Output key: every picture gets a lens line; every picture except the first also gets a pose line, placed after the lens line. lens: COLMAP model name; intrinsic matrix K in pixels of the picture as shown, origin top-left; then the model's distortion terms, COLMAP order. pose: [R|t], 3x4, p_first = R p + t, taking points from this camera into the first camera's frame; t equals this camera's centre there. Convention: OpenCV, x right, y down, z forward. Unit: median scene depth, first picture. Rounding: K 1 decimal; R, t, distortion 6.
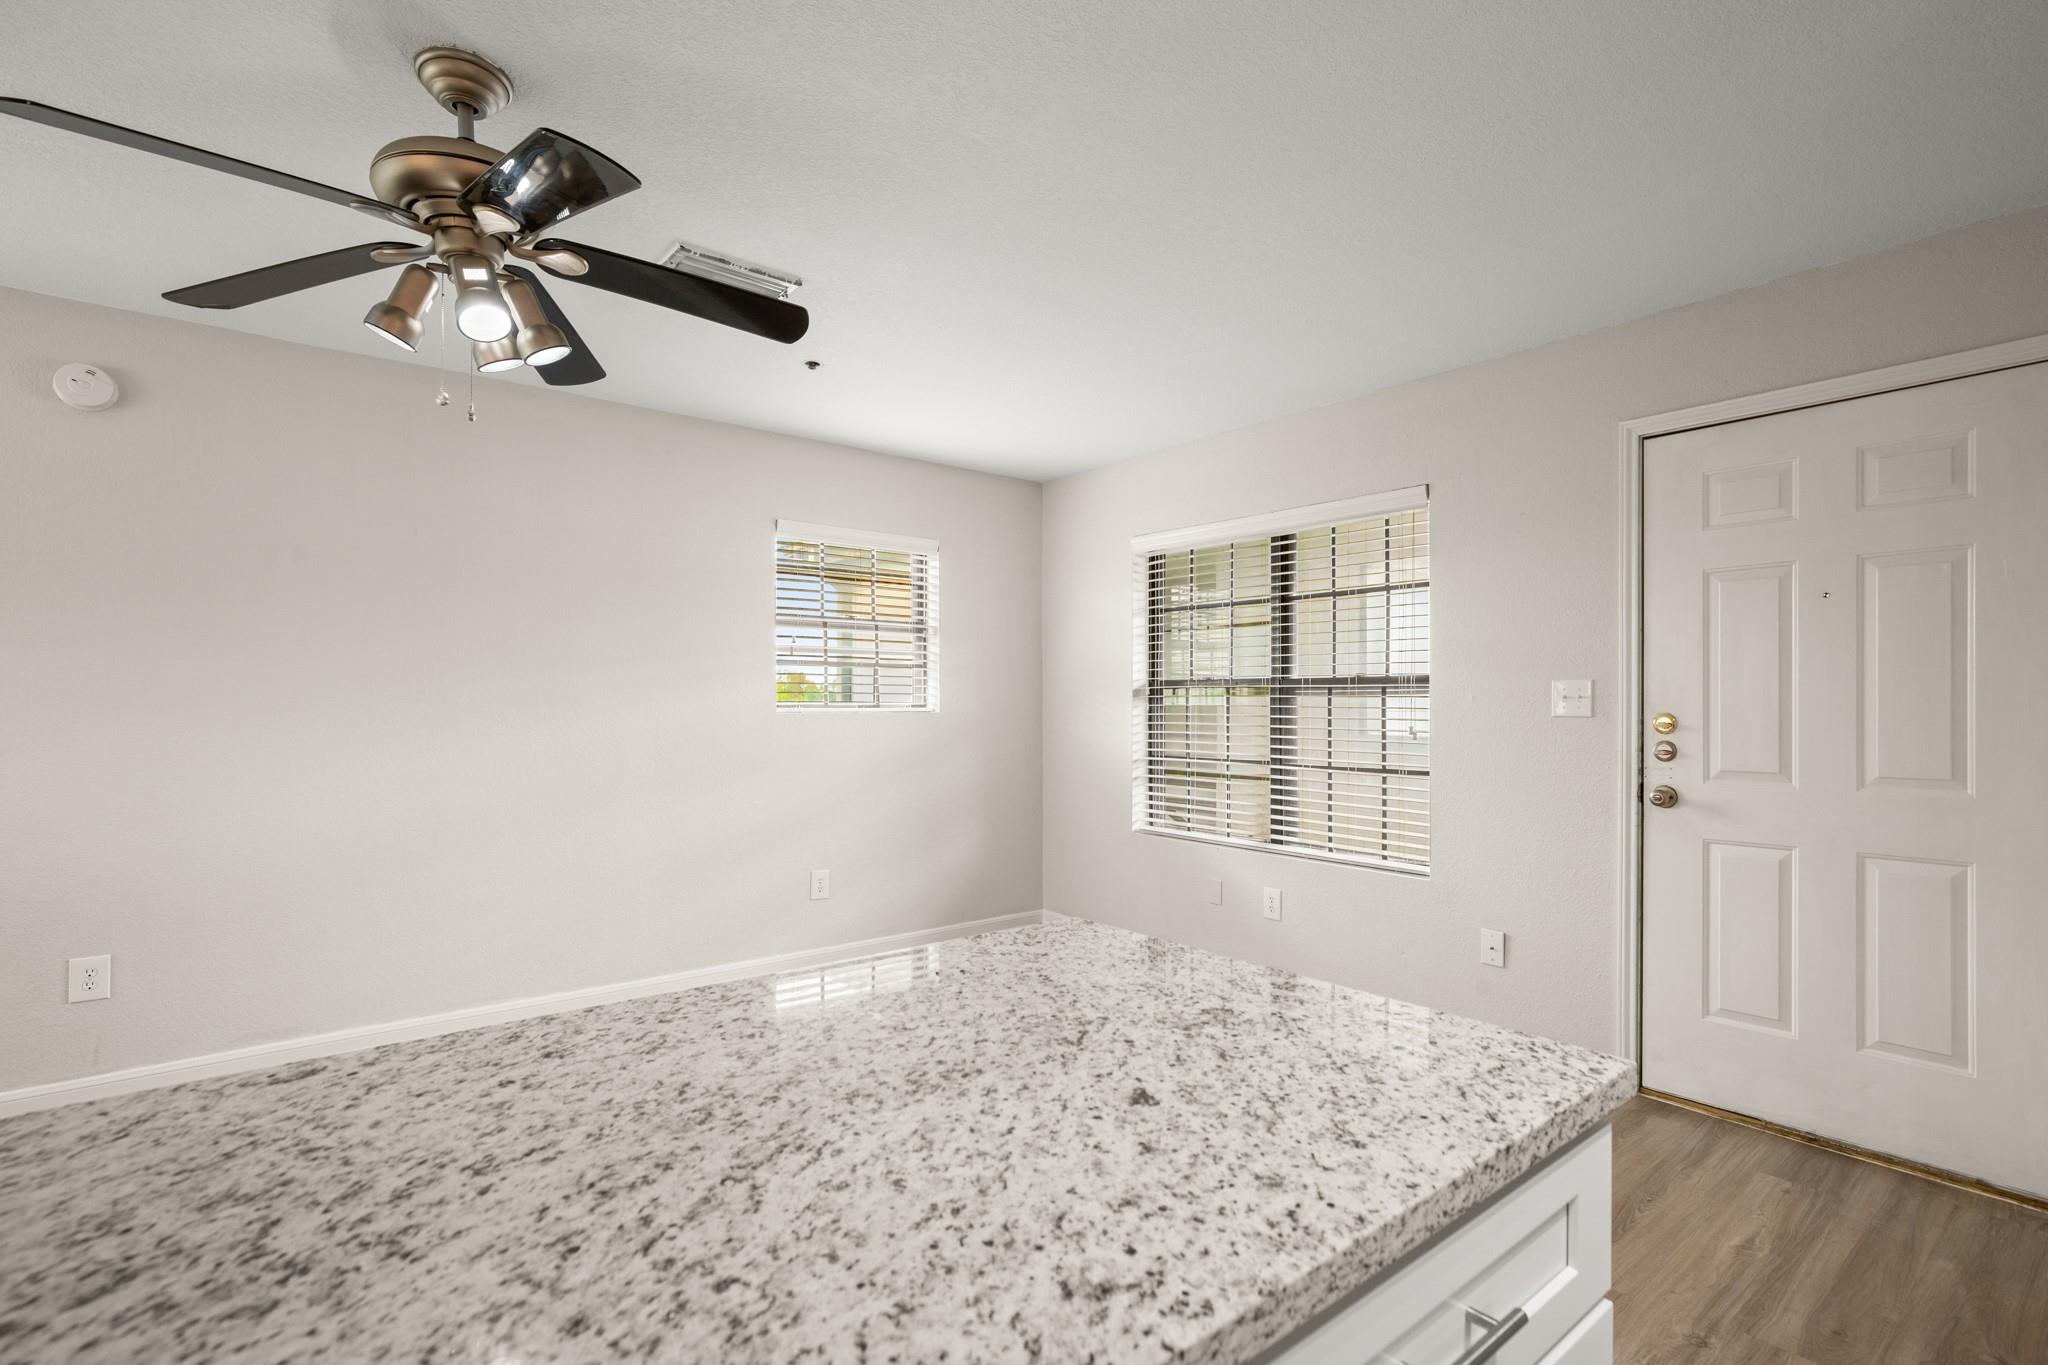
lens RADIAL K [[961.6, 0, 1033.9], [0, 961.6, 723.9], [0, 0, 1]] dist [0.001081, 0.000195]
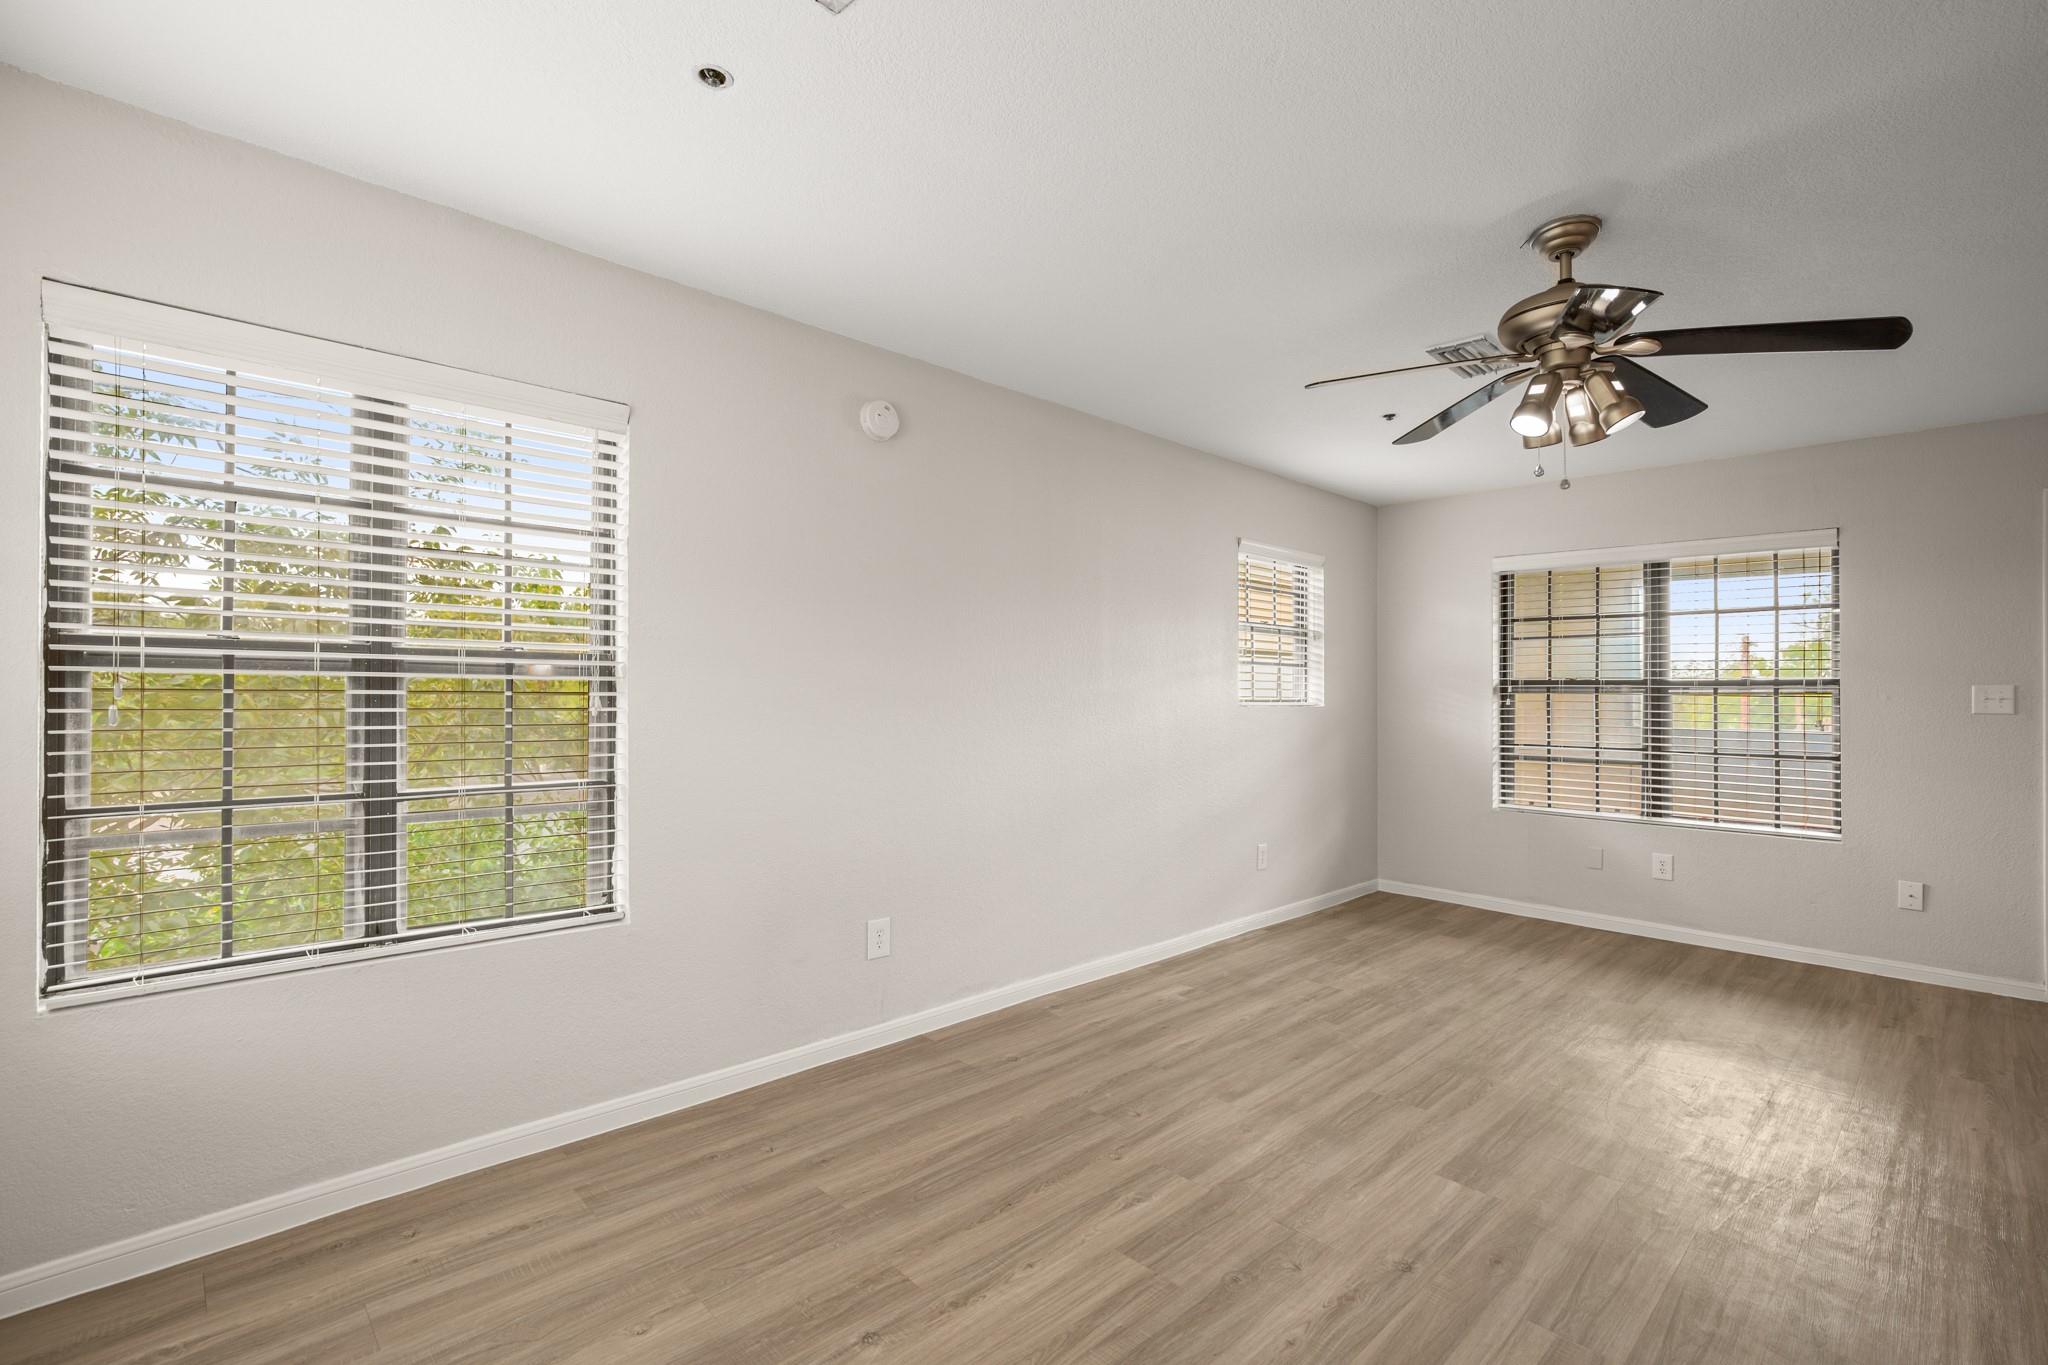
lens RADIAL K [[937.9, 0, 1059.5], [0, 937.9, 688.0], [0, 0, 1]] dist [0.003782, 0.000554]
pose [[0.993012, 0.008778, 0.117685, -0.554219], [-0.005227, 0.999523, -0.030449, 0.002250], [-0.117896, 0.029622, 0.992584, -0.076805]]
